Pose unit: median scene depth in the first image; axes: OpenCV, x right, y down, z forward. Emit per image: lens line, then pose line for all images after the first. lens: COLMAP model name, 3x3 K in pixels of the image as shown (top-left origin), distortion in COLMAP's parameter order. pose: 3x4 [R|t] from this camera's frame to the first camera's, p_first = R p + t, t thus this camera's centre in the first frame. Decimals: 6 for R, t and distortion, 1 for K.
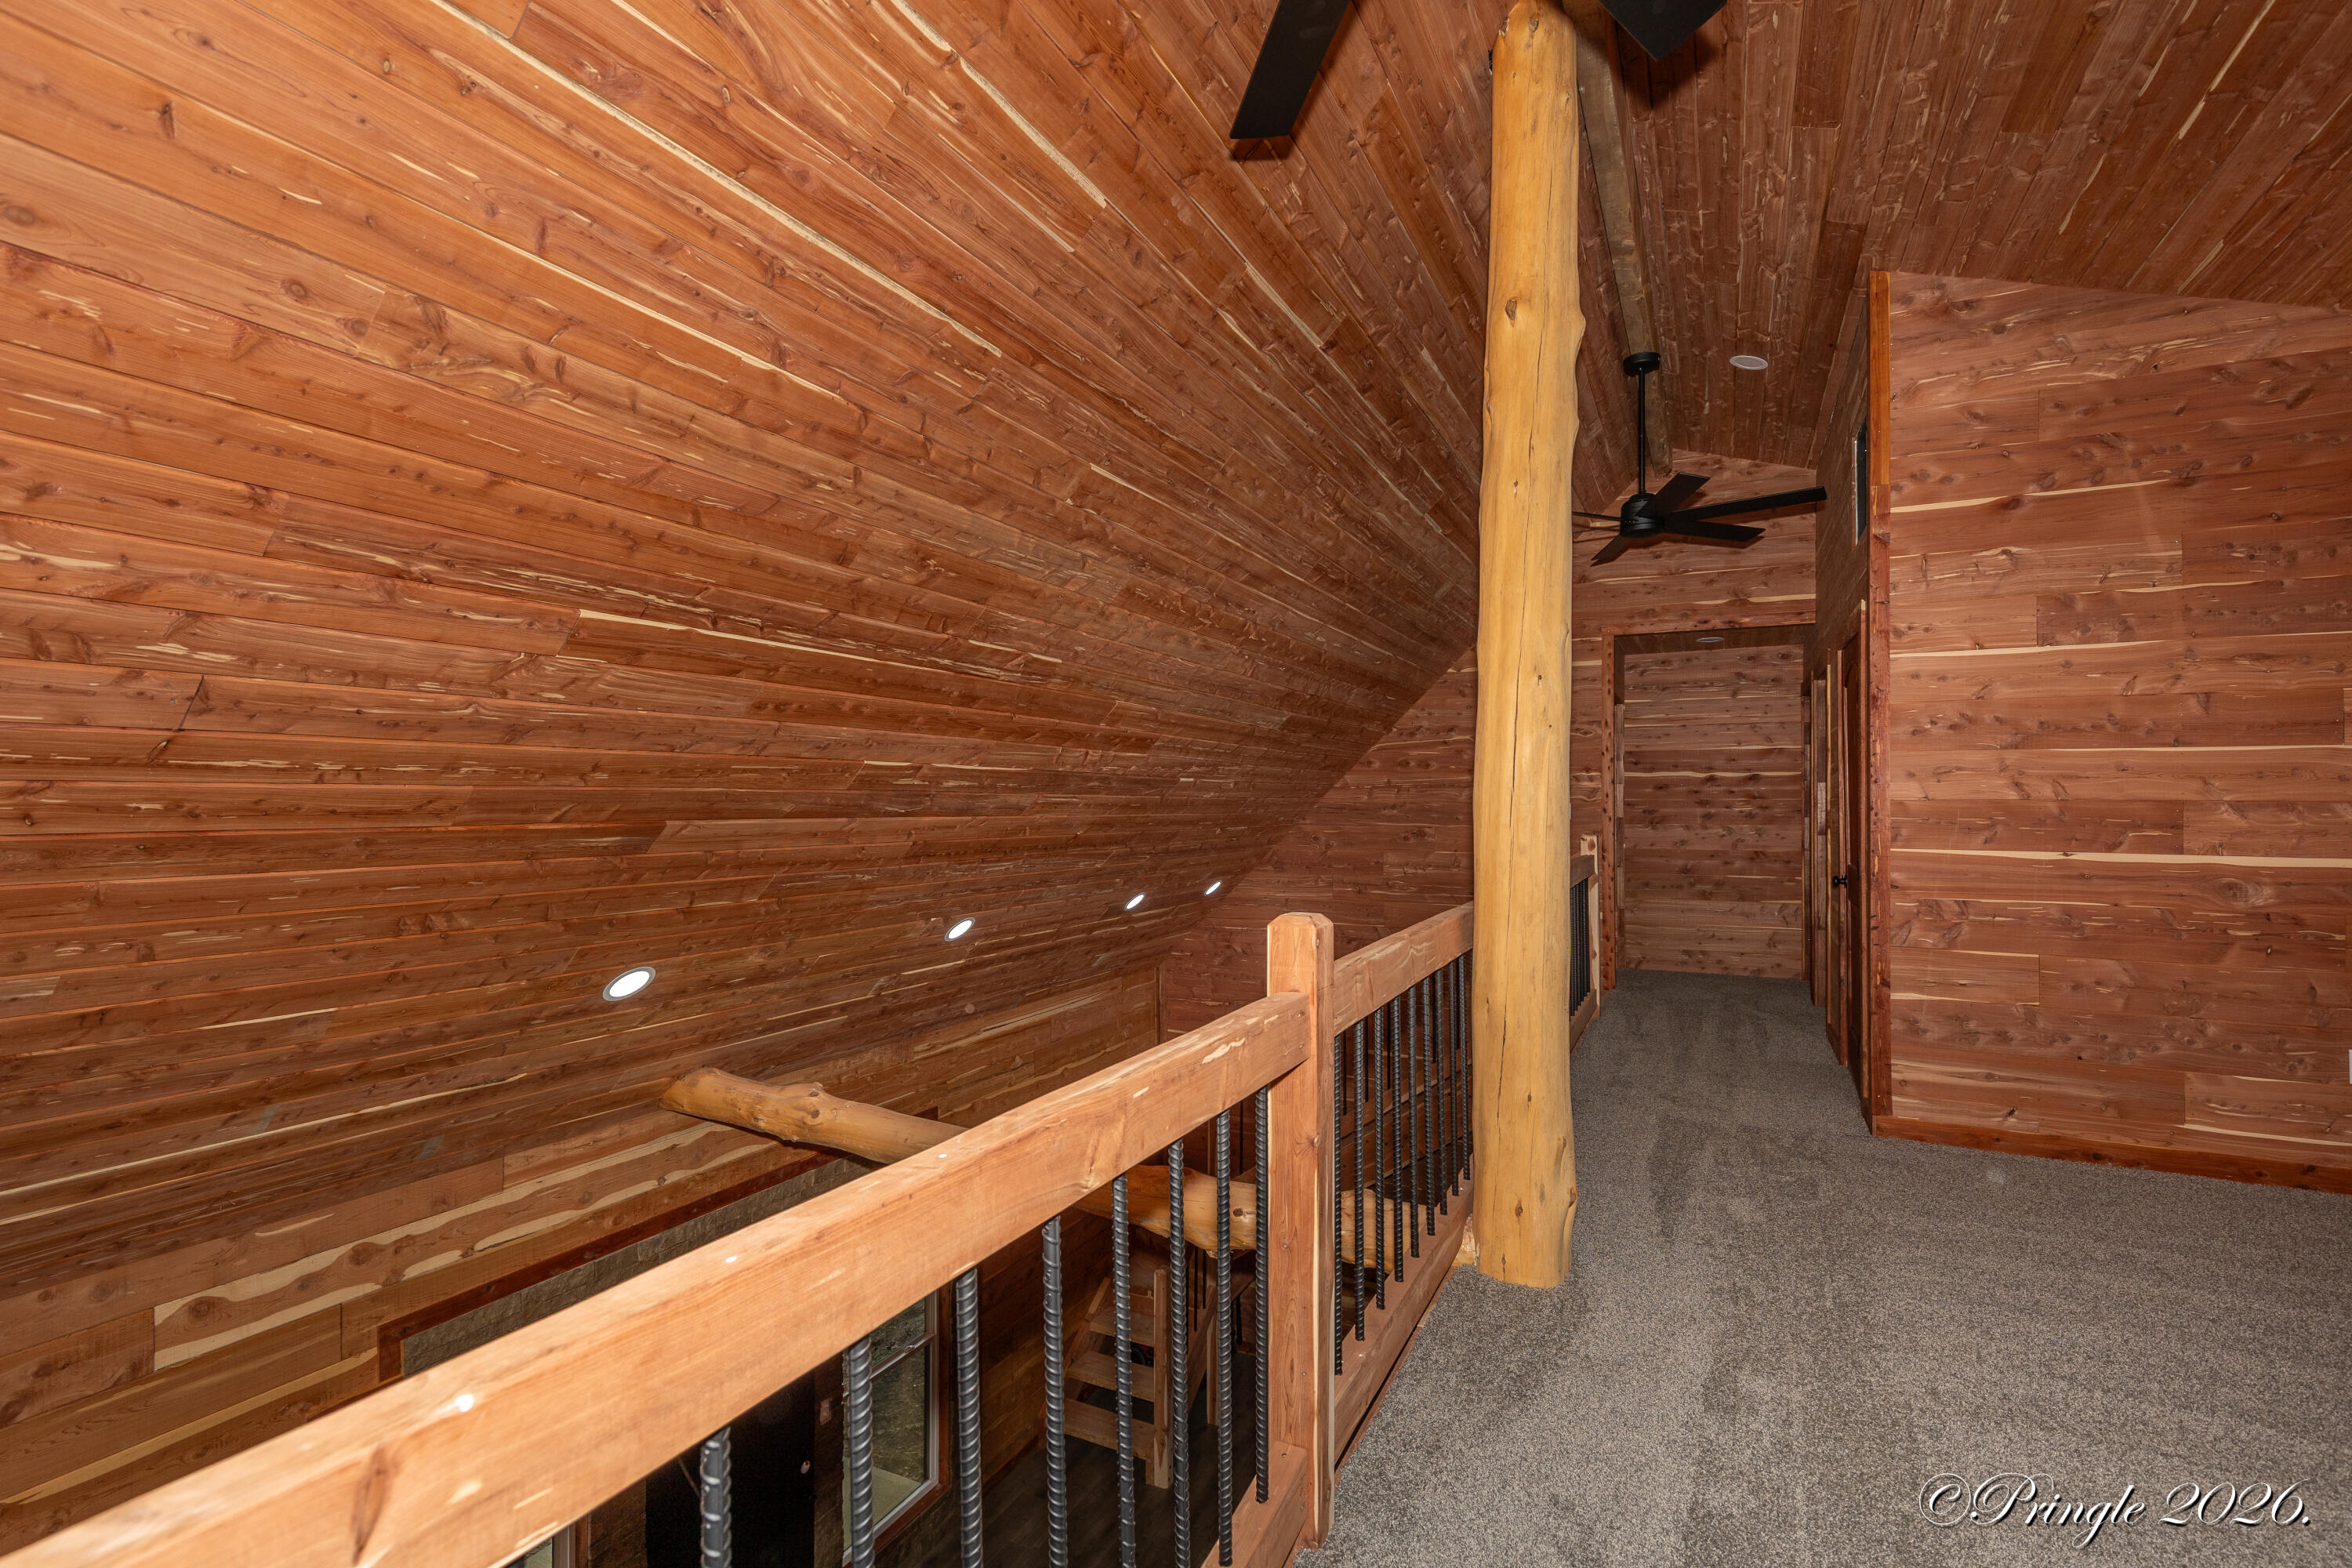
lens RADIAL K [[1124.6, 0, 1179.1], [0, 1124.6, 791.1], [0, 0, 1]] dist [0.013037, -0.001283]
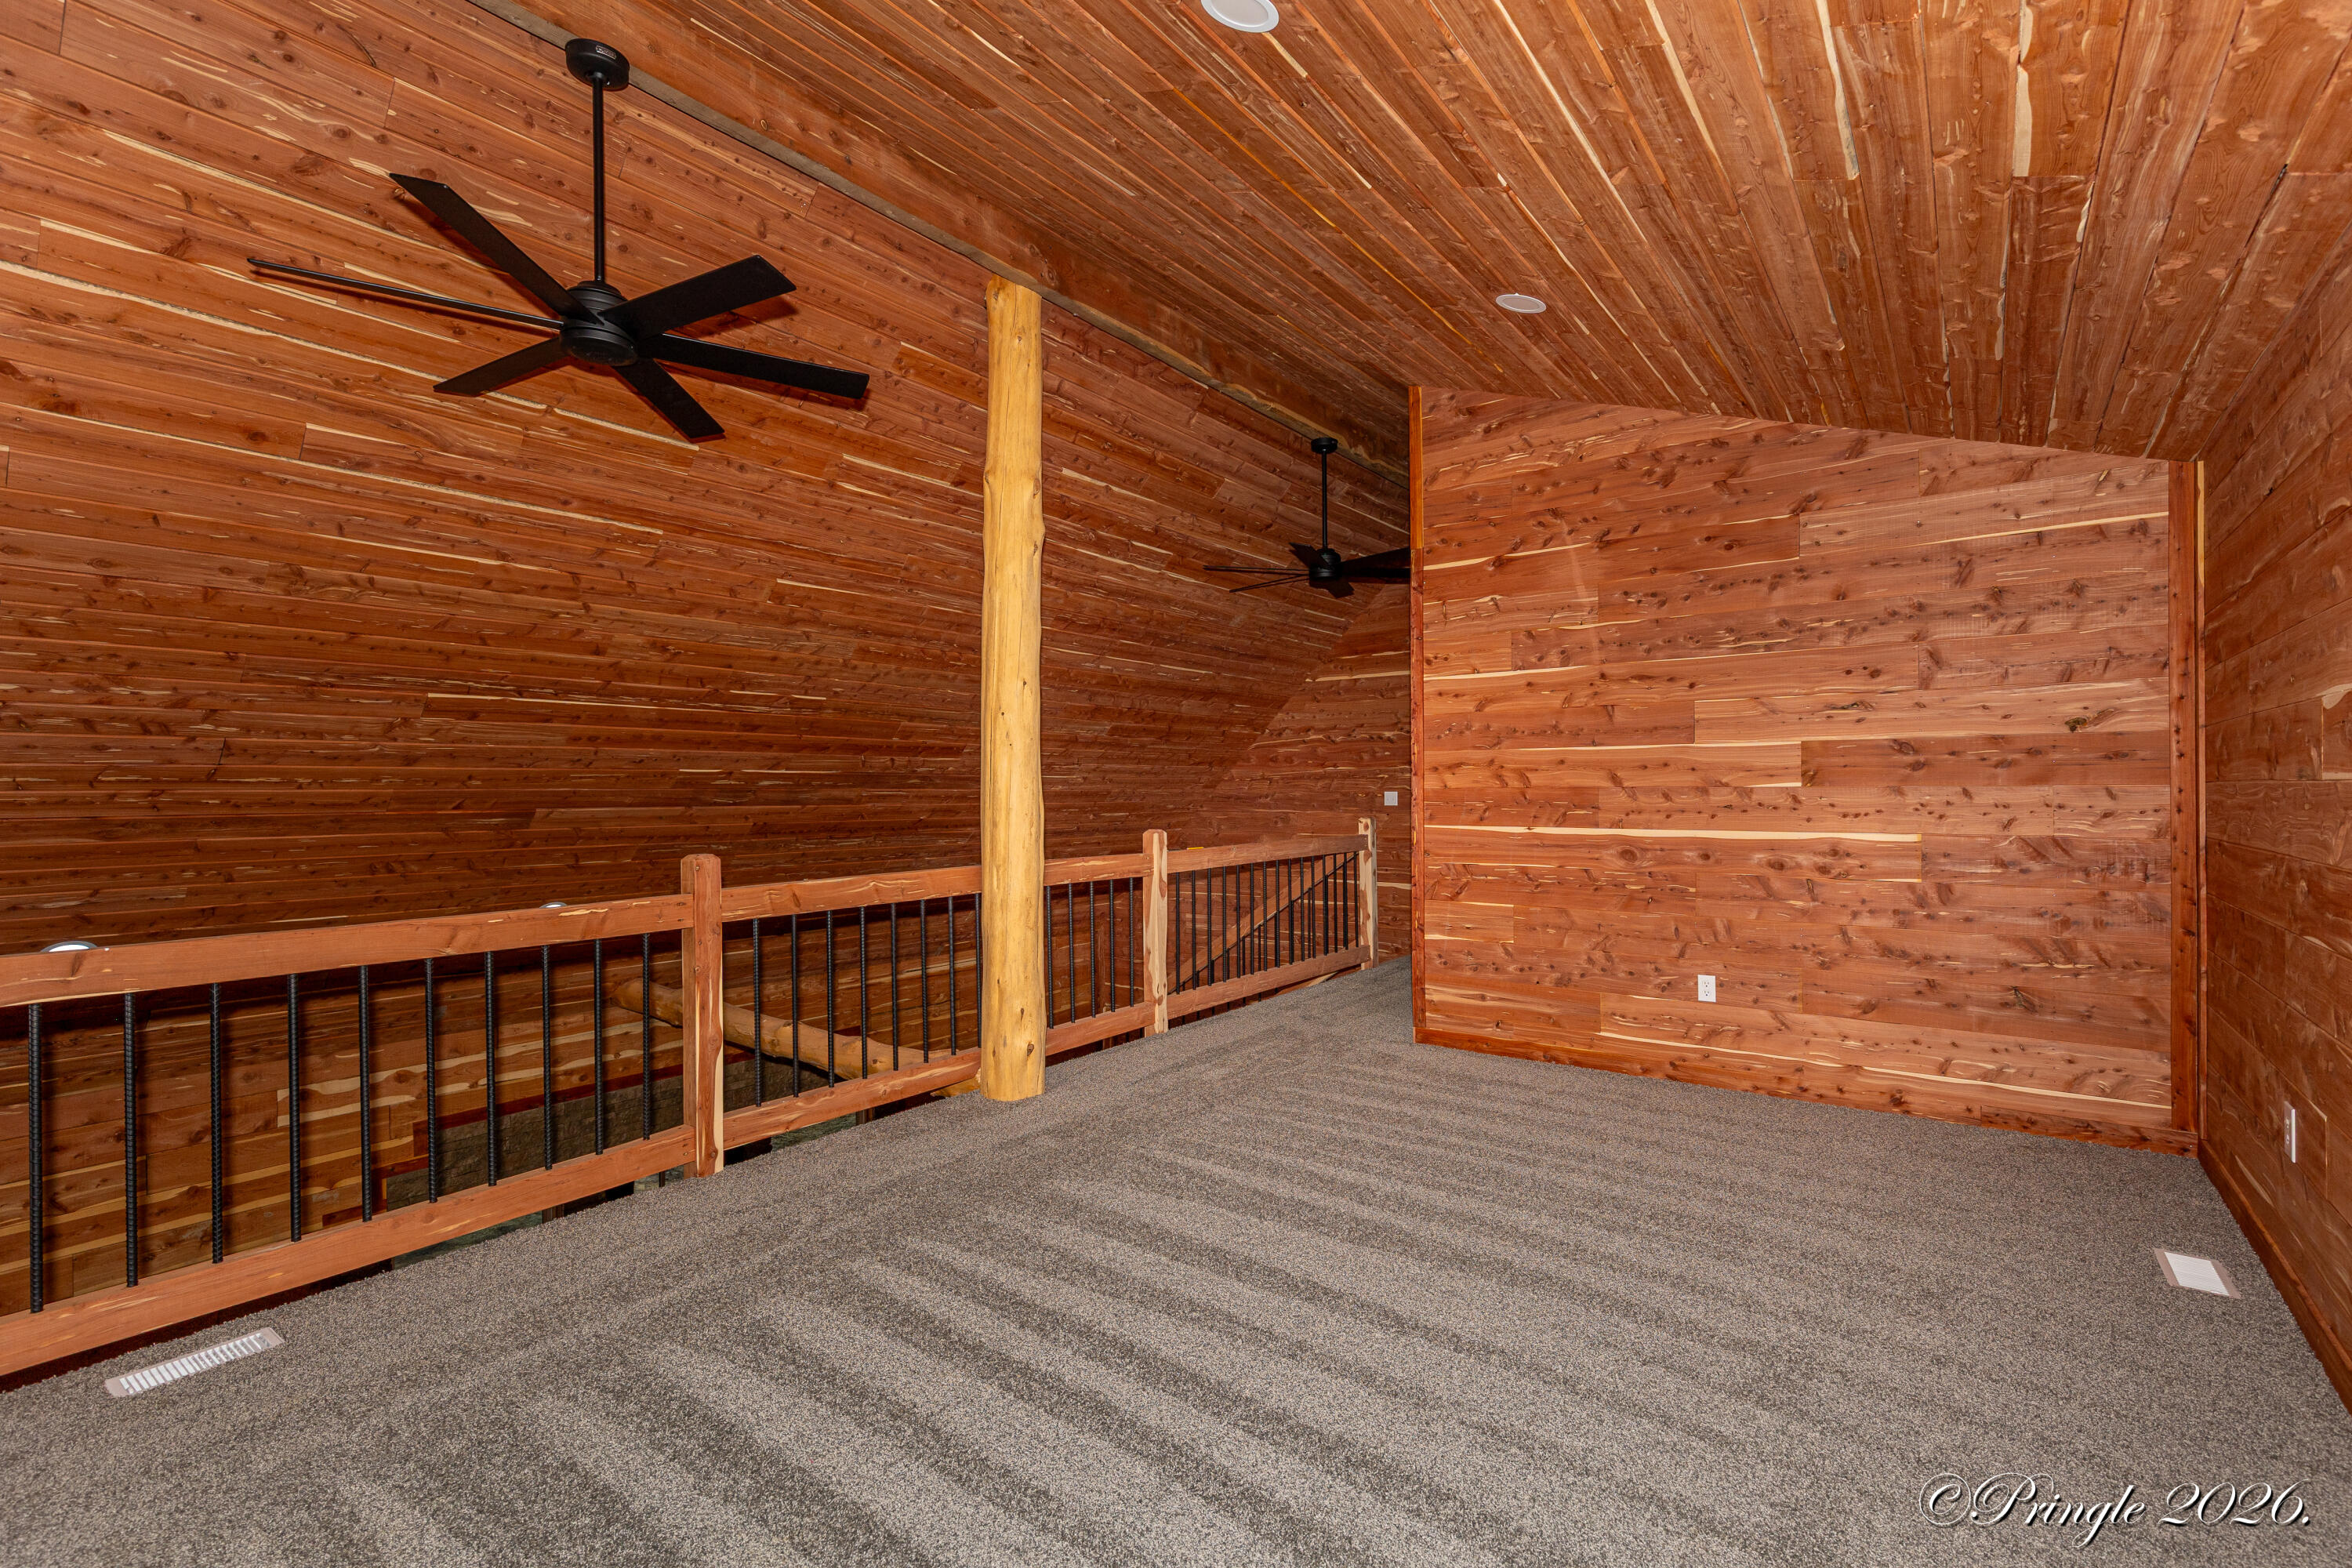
lens RADIAL K [[1124.6, 0, 1171.7], [0, 1124.6, 786.6], [0, 0, 1]] dist [0.013037, -0.001283]
pose [[0.983294, -0.009439, -0.181779, 0.816909], [0.010127, 0.999945, 0.002855, -0.001330], [0.181742, -0.004648, 0.983335, -0.484901]]
